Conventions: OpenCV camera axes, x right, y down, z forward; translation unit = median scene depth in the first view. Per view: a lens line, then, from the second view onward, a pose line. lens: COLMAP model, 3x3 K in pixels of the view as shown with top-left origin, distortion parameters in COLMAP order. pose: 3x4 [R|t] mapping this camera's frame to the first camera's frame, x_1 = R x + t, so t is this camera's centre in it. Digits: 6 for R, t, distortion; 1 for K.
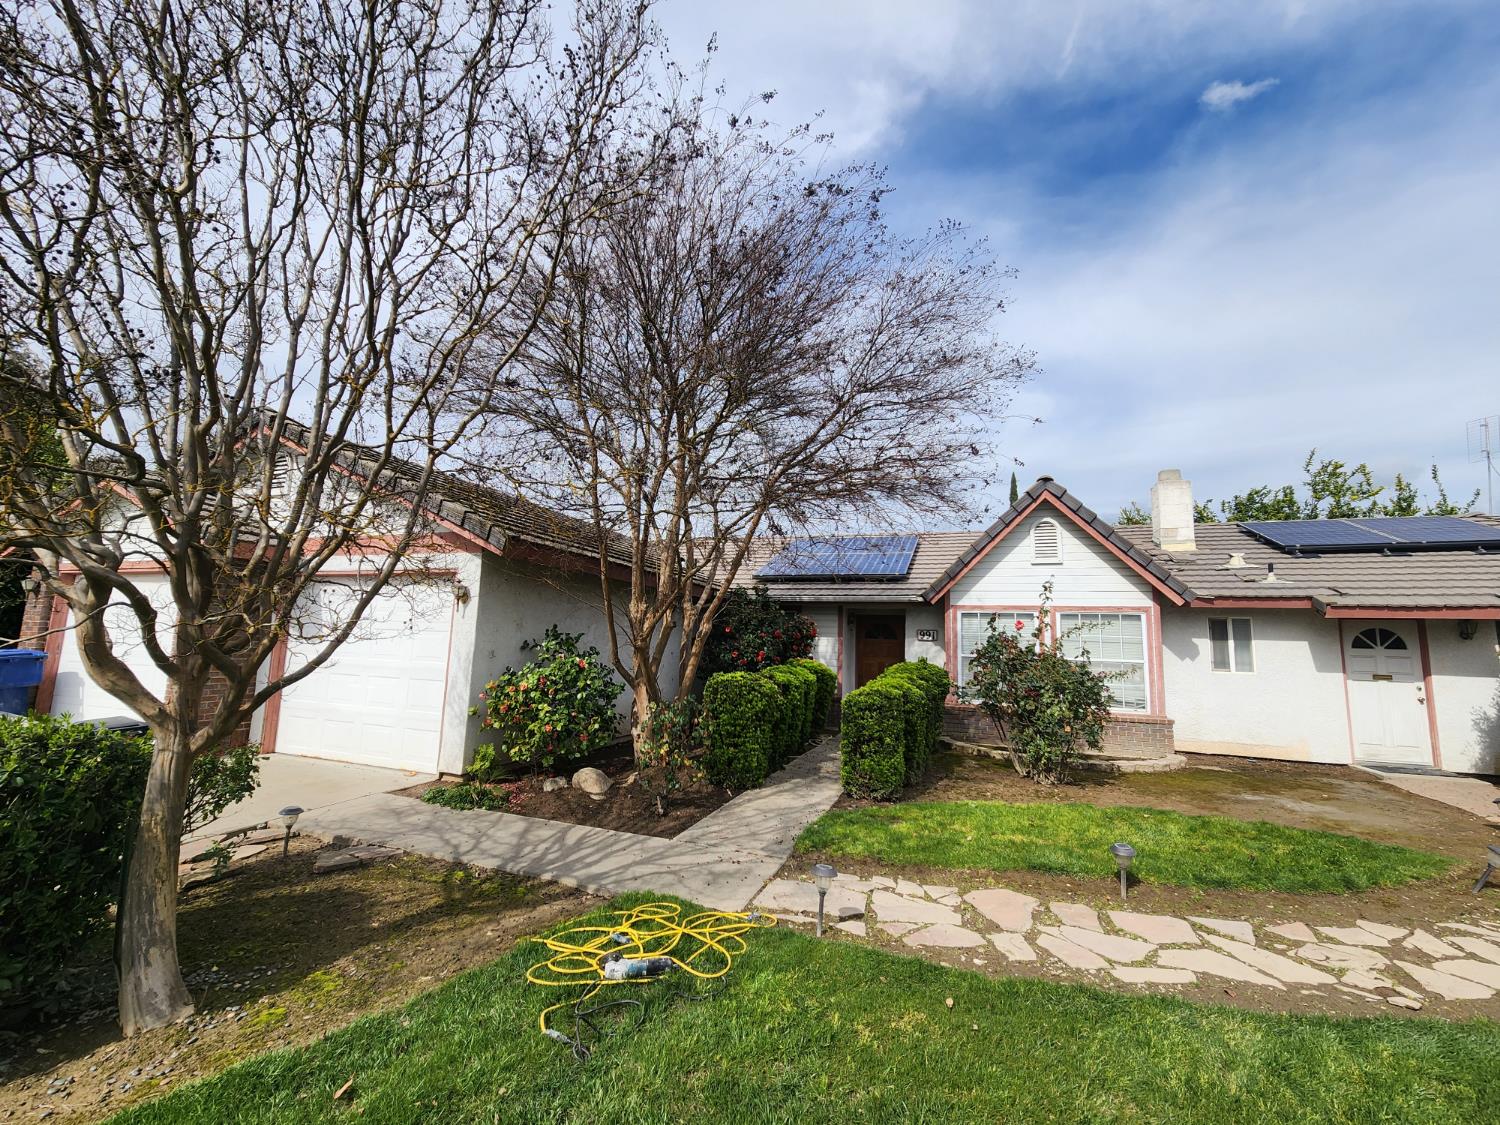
lens RADIAL K [[611.9, 0, 751.1], [0, 611.9, 566.3], [0, 0, 1]] dist [-0.001178, -0.001268]
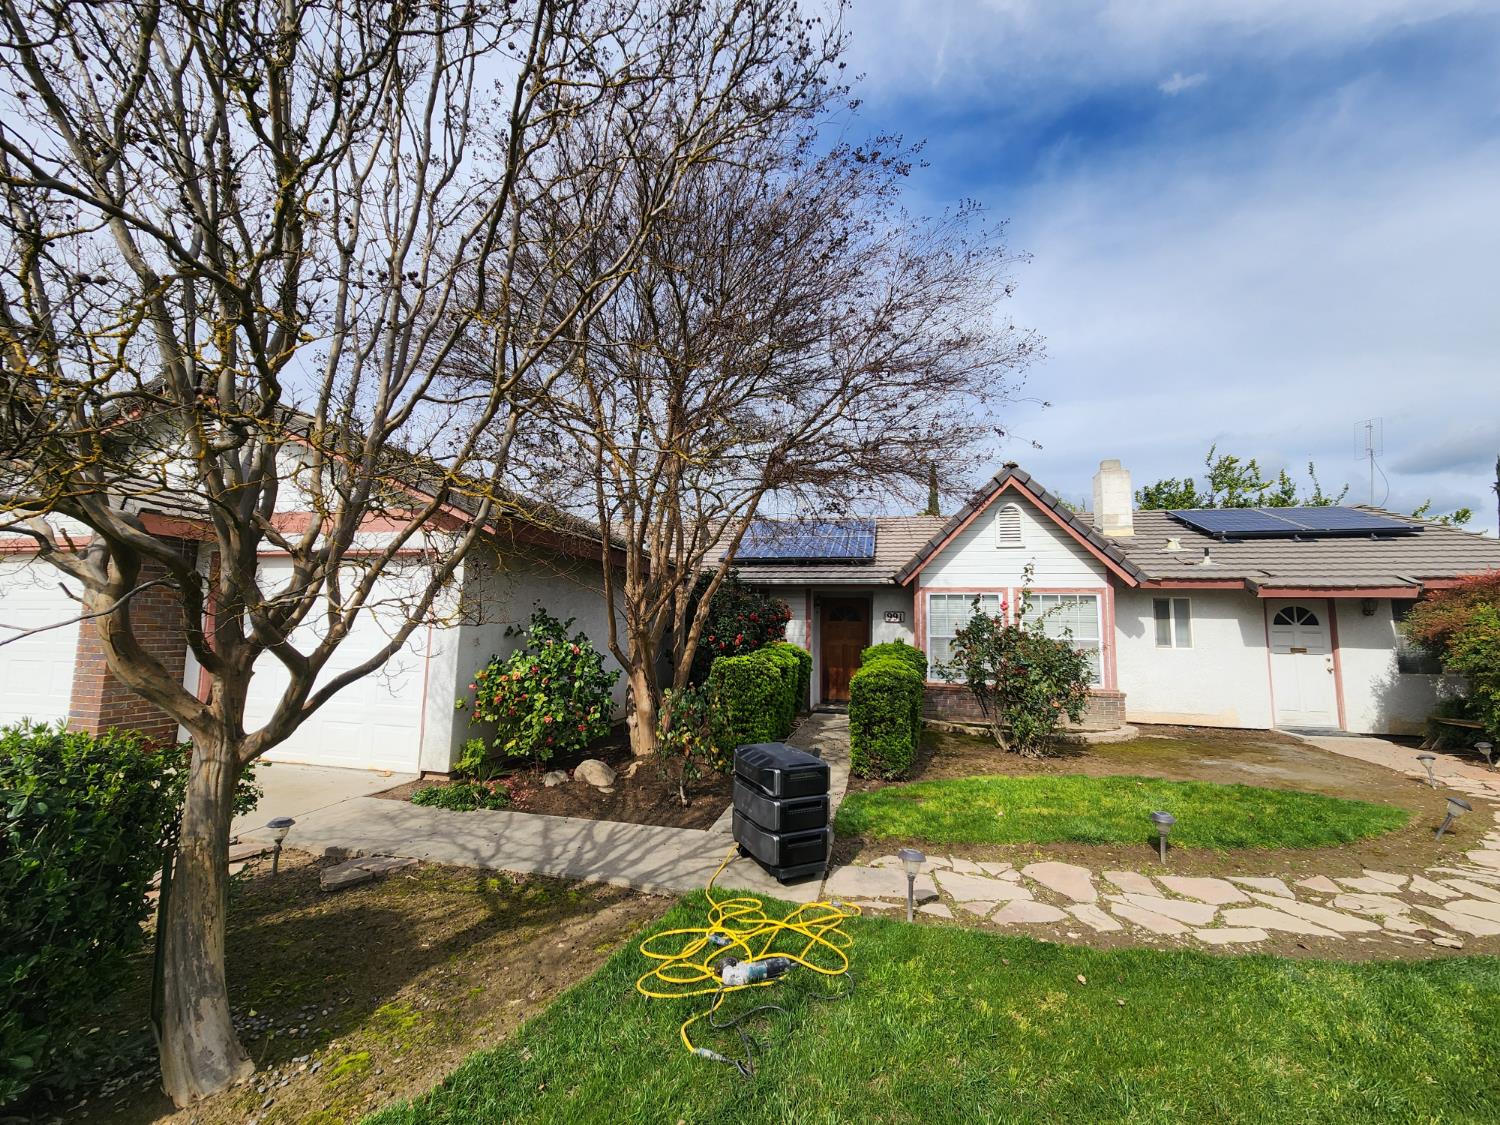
lens RADIAL K [[611.9, 0, 752.9], [0, 611.9, 565.4], [0, 0, 1]] dist [-0.001178, -0.001268]
pose [[0.991813, 0.000493, 0.127700, -0.161234], [-0.003509, 0.999720, 0.023393, 0.007630], [-0.127653, -0.023650, 0.991537, 0.045265]]
